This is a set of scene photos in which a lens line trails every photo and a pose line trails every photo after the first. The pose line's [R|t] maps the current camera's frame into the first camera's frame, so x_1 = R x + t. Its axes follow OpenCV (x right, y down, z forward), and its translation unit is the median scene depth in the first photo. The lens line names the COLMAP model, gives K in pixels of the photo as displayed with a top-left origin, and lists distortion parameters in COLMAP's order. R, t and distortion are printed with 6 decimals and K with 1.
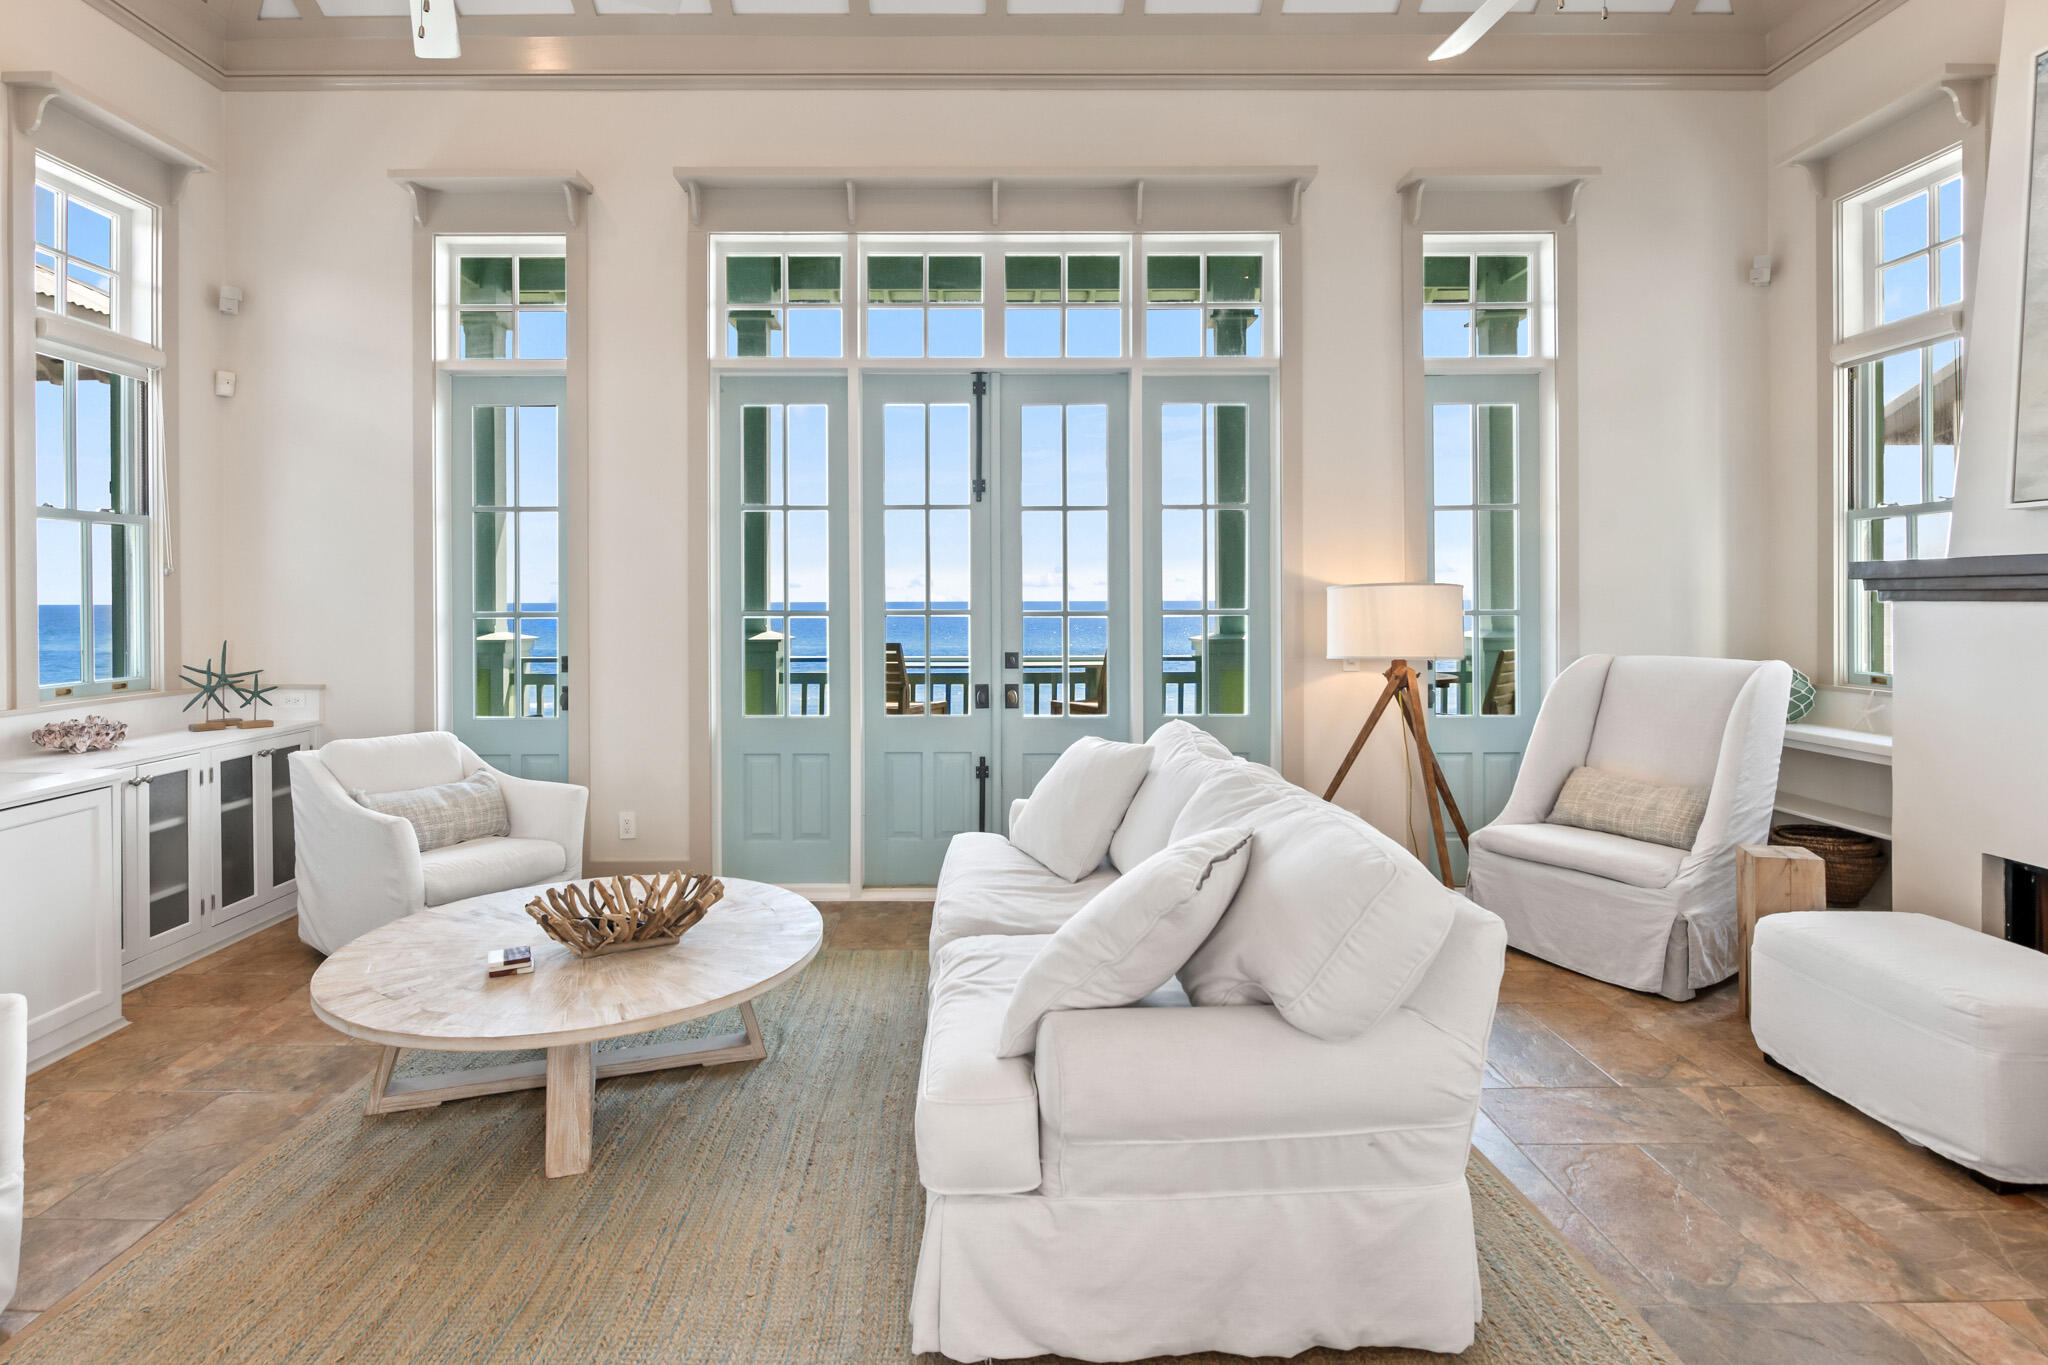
lens RADIAL K [[1033.4, 0, 1004.2], [0, 1033.4, 599.7], [0, 0, 1]] dist [0.003913, -0.003421]
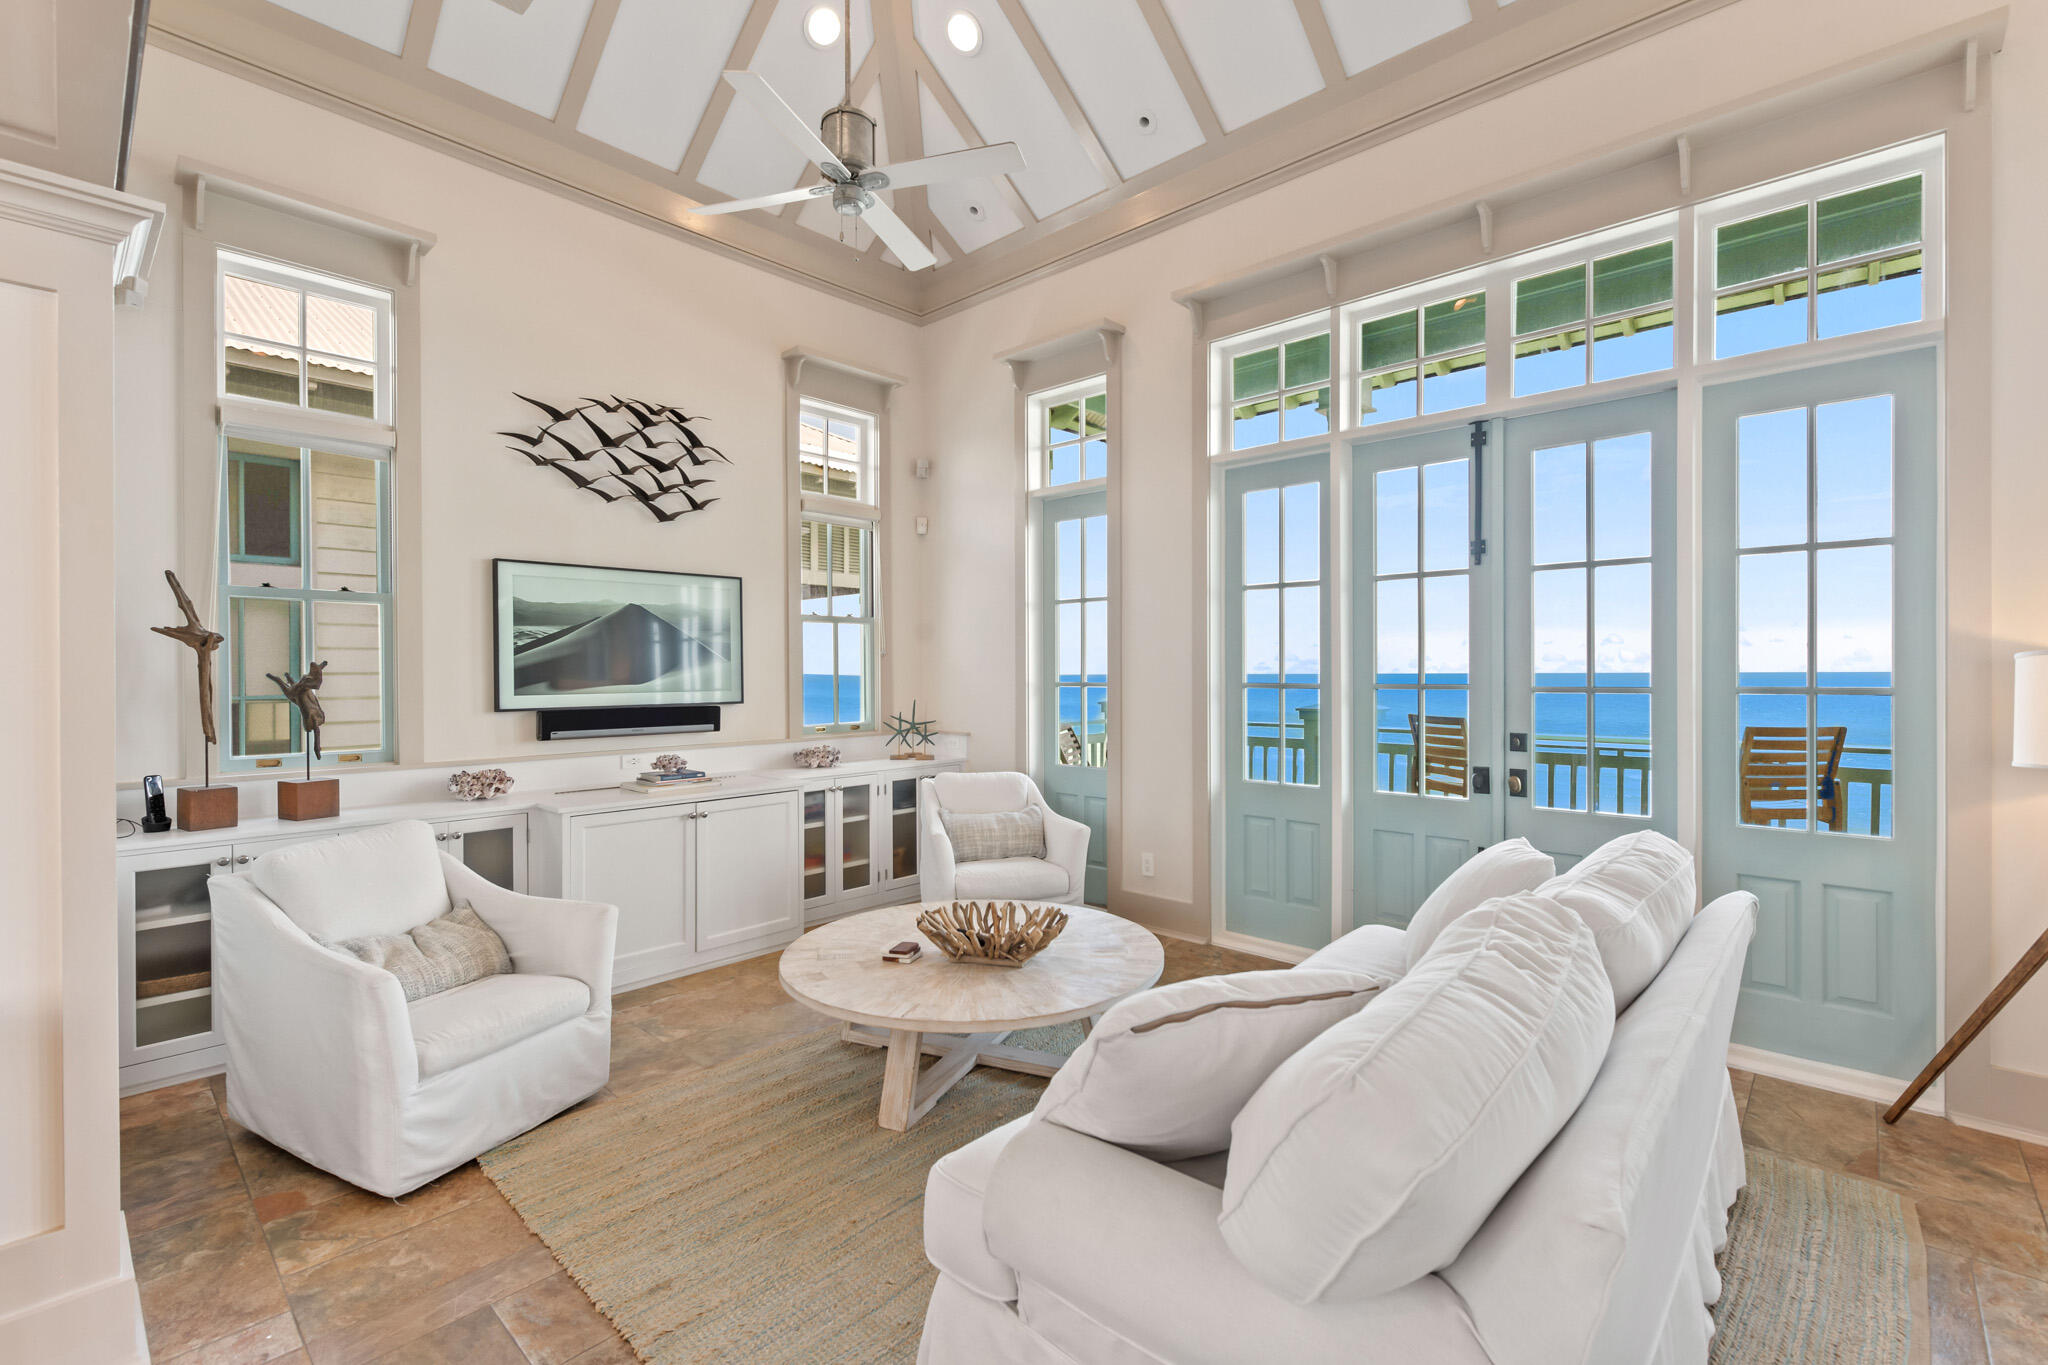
lens RADIAL K [[904.2, 0, 1050.9], [0, 904.2, 676.7], [0, 0, 1]] dist [0.005350, -0.001340]
pose [[0.734469, 0.004870, -0.678625, 0.259372], [-0.000667, 0.999979, 0.006455, -0.002069], [0.678642, -0.004289, 0.734457, 0.177840]]
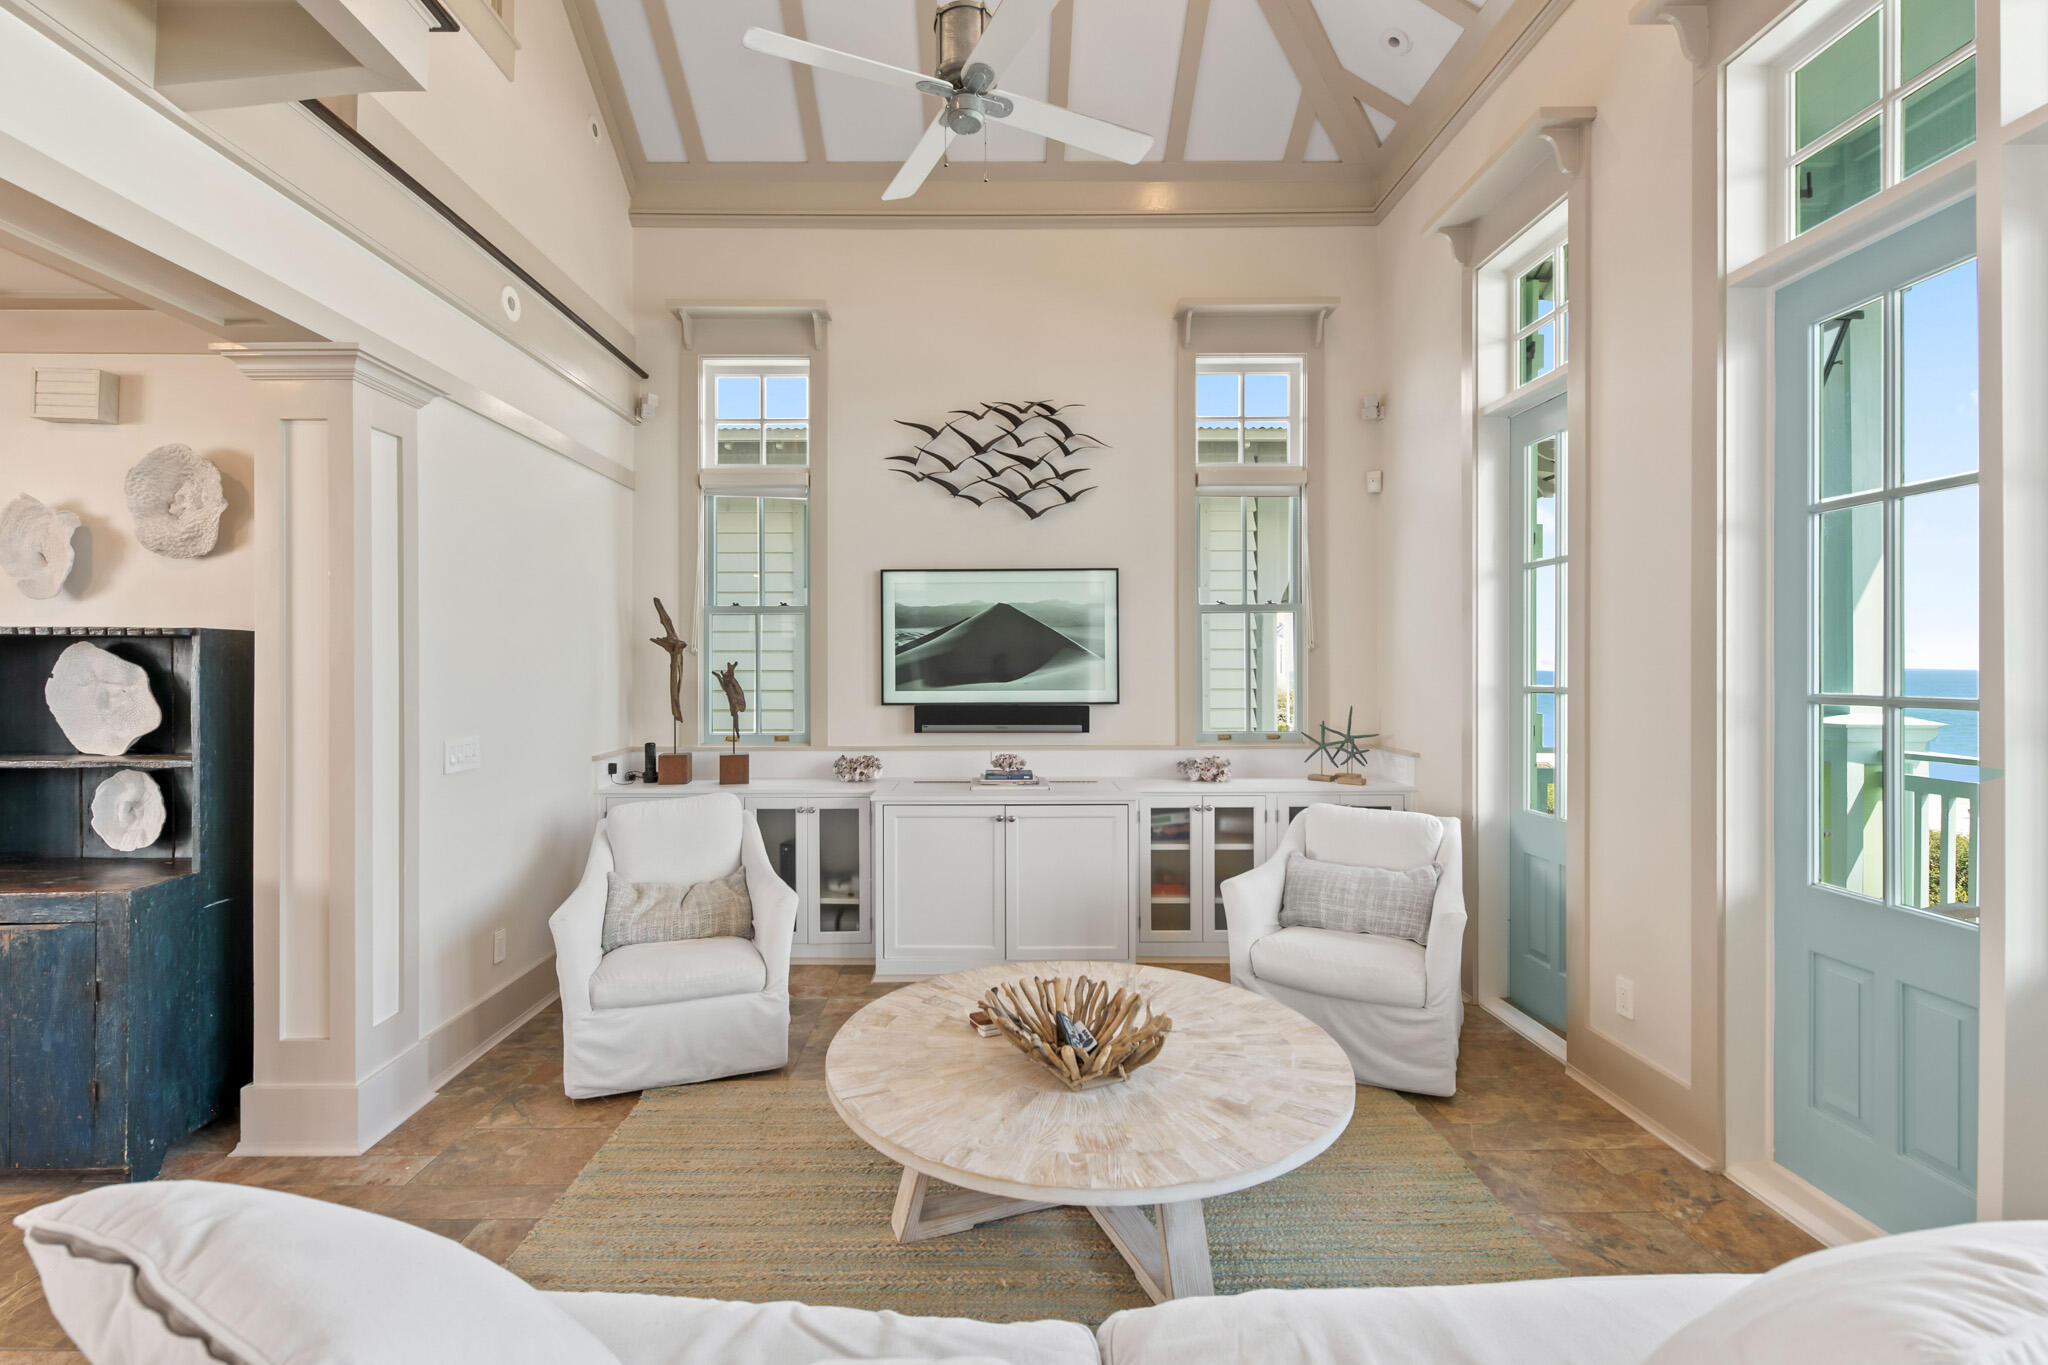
lens RADIAL K [[904.2, 0, 1008.9], [0, 904.2, 678.2], [0, 0, 1]] dist [0.005350, -0.001340]
pose [[-0.018619, 0.009540, -0.999781, 0.258763], [-0.000530, 0.999954, 0.009551, -0.001440], [0.999827, 0.000708, -0.018613, 0.619531]]
